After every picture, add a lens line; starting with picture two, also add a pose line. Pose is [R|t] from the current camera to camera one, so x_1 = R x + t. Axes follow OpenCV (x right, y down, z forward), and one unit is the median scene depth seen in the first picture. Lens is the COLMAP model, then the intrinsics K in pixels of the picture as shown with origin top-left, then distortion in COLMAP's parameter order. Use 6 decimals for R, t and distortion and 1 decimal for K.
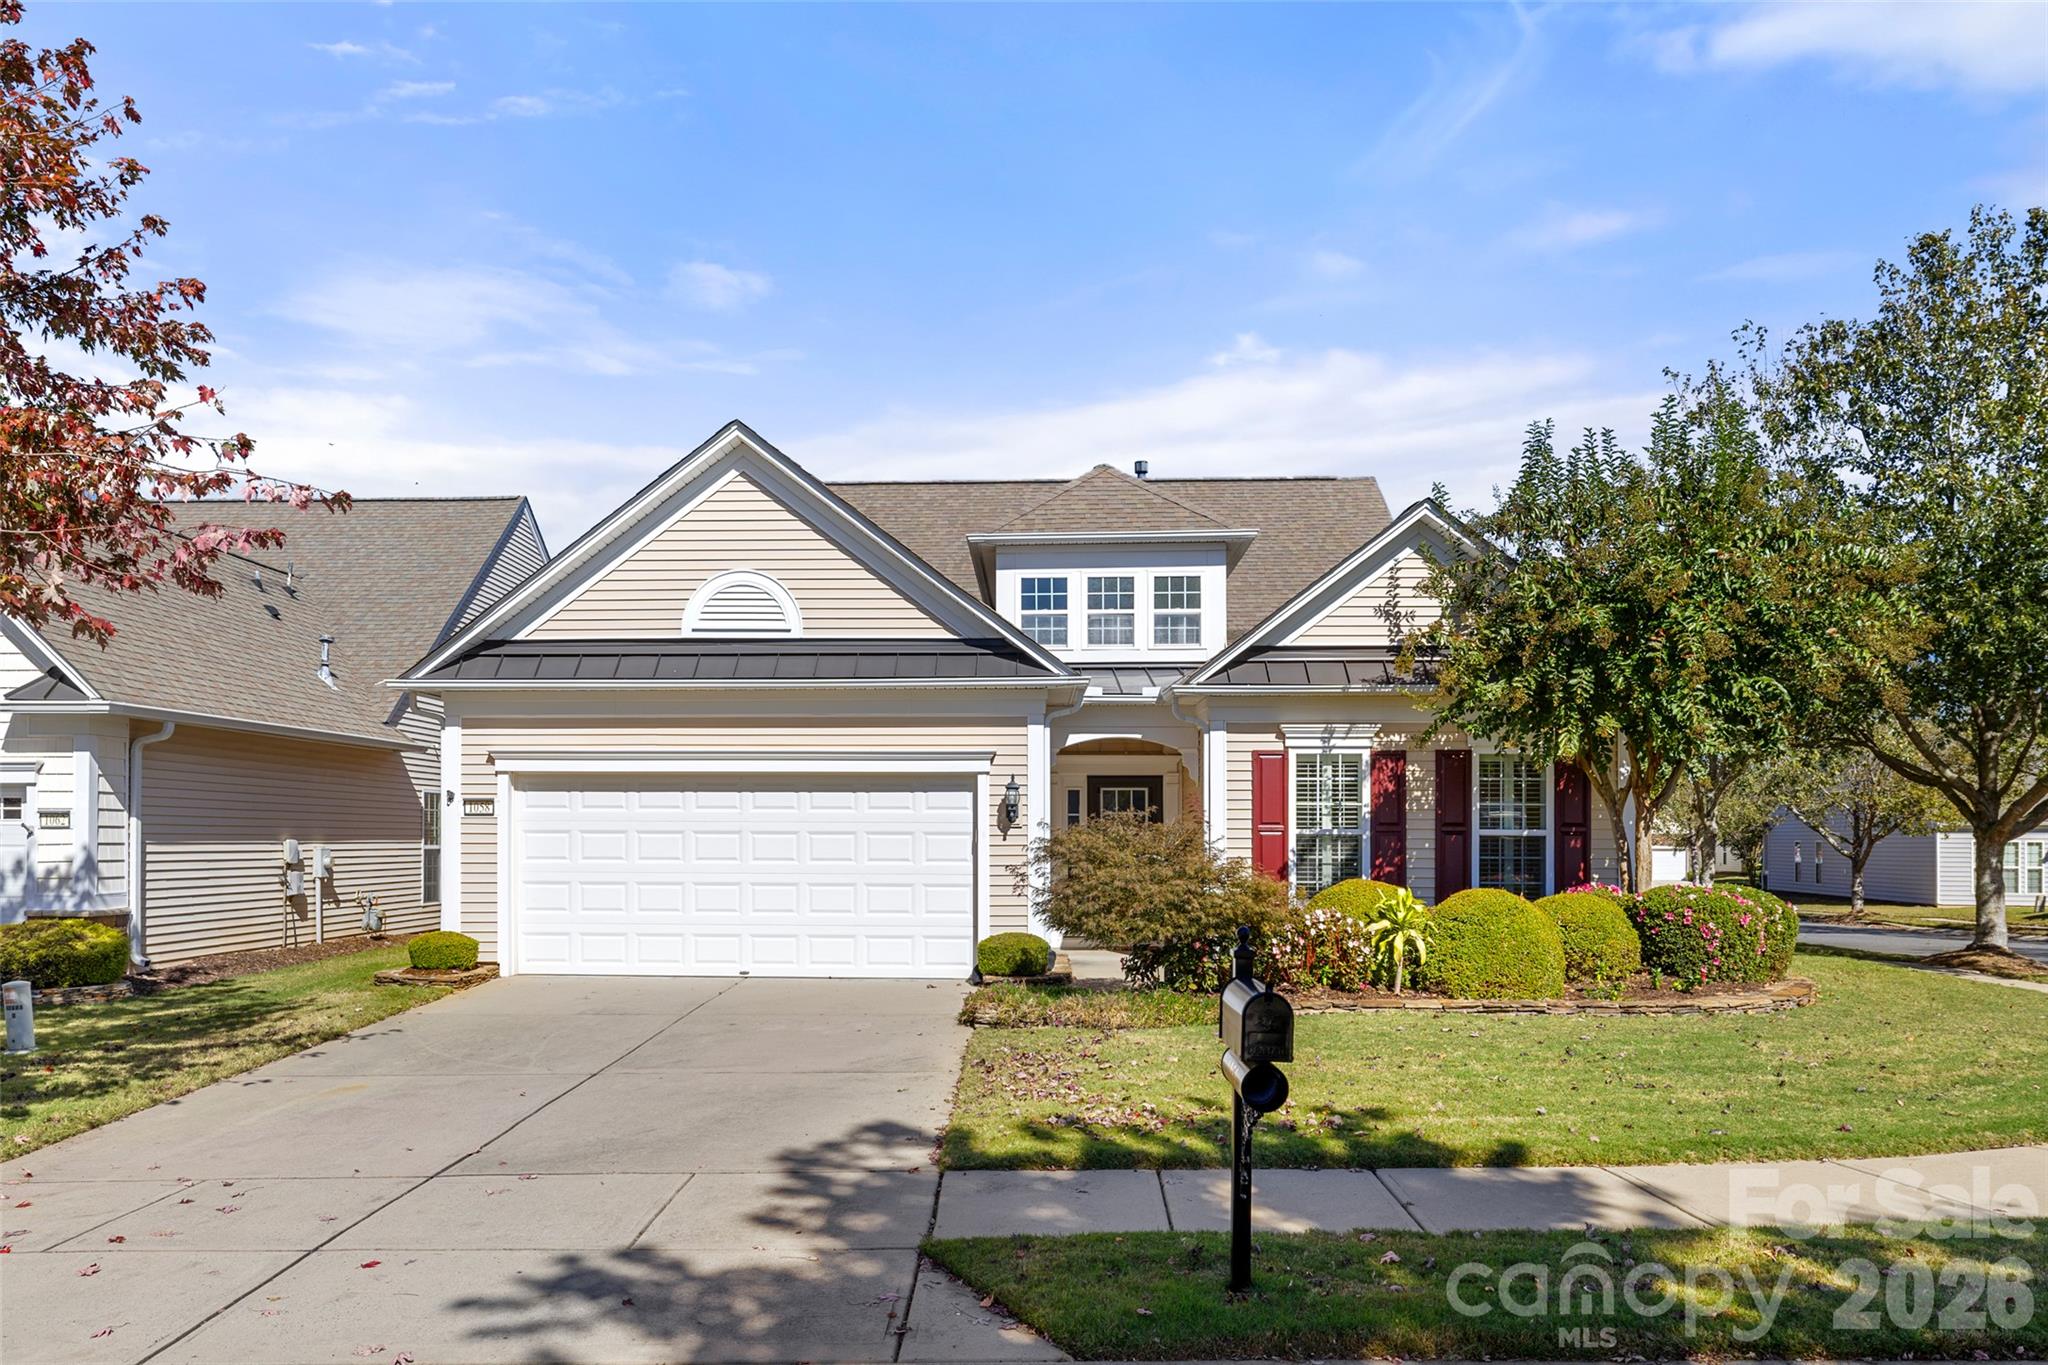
lens RADIAL K [[1403.6, 0, 1024.0], [0, 1403.6, 682.5], [0, 0, 1]] dist [0.006503, -0.000248]
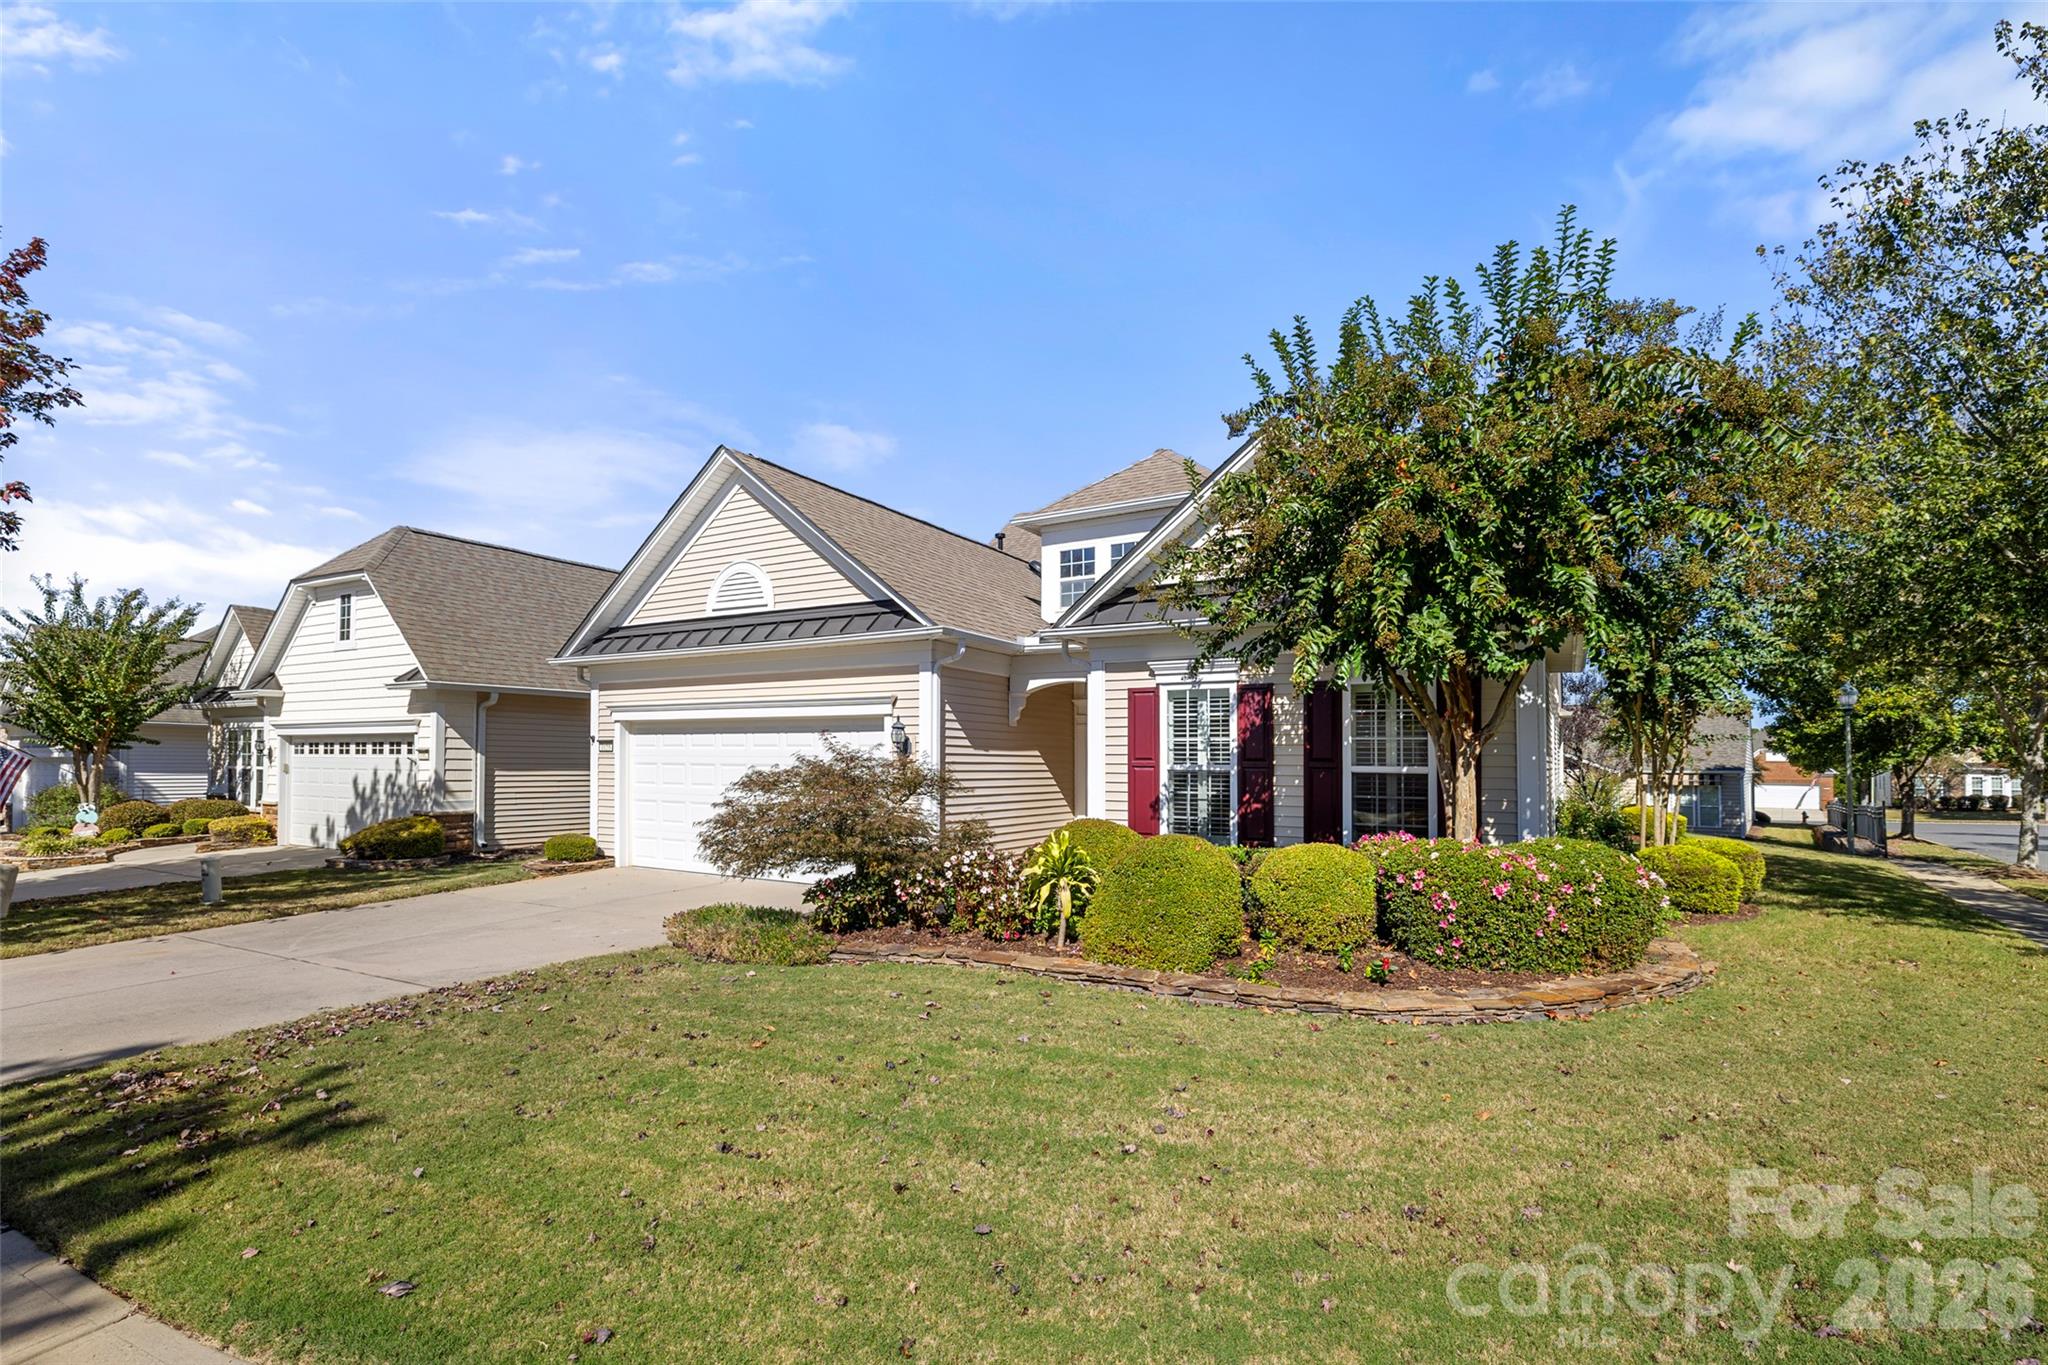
lens RADIAL K [[934.3, 0, 1028.3], [0, 934.3, 659.8], [0, 0, 1]] dist [-0.003060, 0.000139]
pose [[0.884515, -0.047273, -0.464110, 0.422646], [0.046034, 0.998842, -0.014007, 0.033967], [0.464235, -0.008975, 0.885667, 0.357765]]
